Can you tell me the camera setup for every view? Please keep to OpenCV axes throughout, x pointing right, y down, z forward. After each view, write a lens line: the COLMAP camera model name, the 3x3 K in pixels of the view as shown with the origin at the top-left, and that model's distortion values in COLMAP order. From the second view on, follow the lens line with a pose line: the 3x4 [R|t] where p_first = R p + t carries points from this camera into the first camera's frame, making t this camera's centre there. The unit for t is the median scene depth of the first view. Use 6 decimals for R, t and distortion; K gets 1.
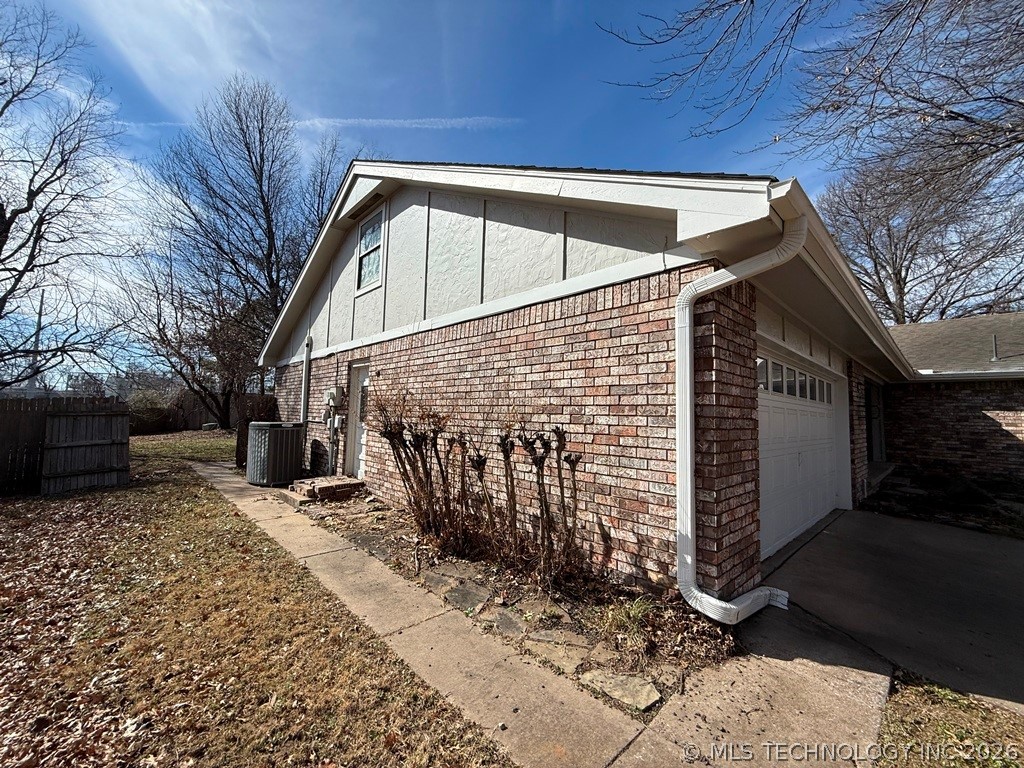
lens RADIAL K [[411.4, 0, 508.0], [0, 411.4, 383.5], [0, 0, 1]] dist [-0.002525, -0.000114]
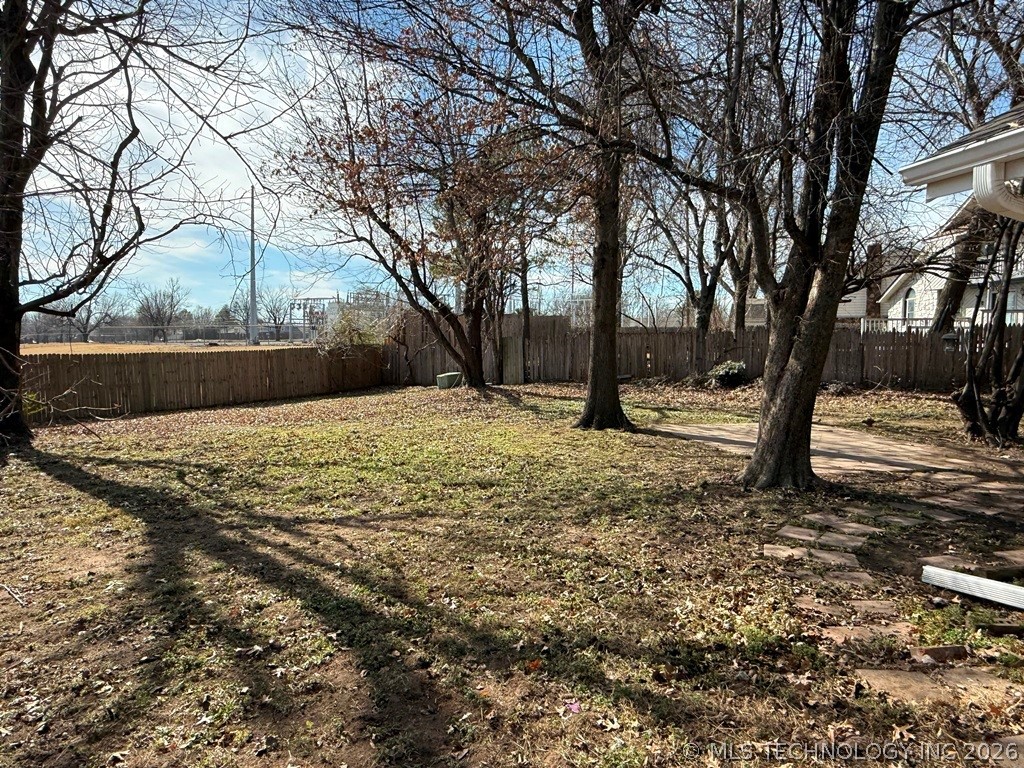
lens RADIAL K [[659.7, 0, 512.6], [0, 659.7, 383.1], [0, 0, 1]] dist [-0.001202, 0.000728]
pose [[0.861002, 0.014404, -0.508398, -0.259822], [0.048911, 0.992621, 0.110957, 0.025002], [0.506244, -0.120400, 0.853944, 0.365598]]
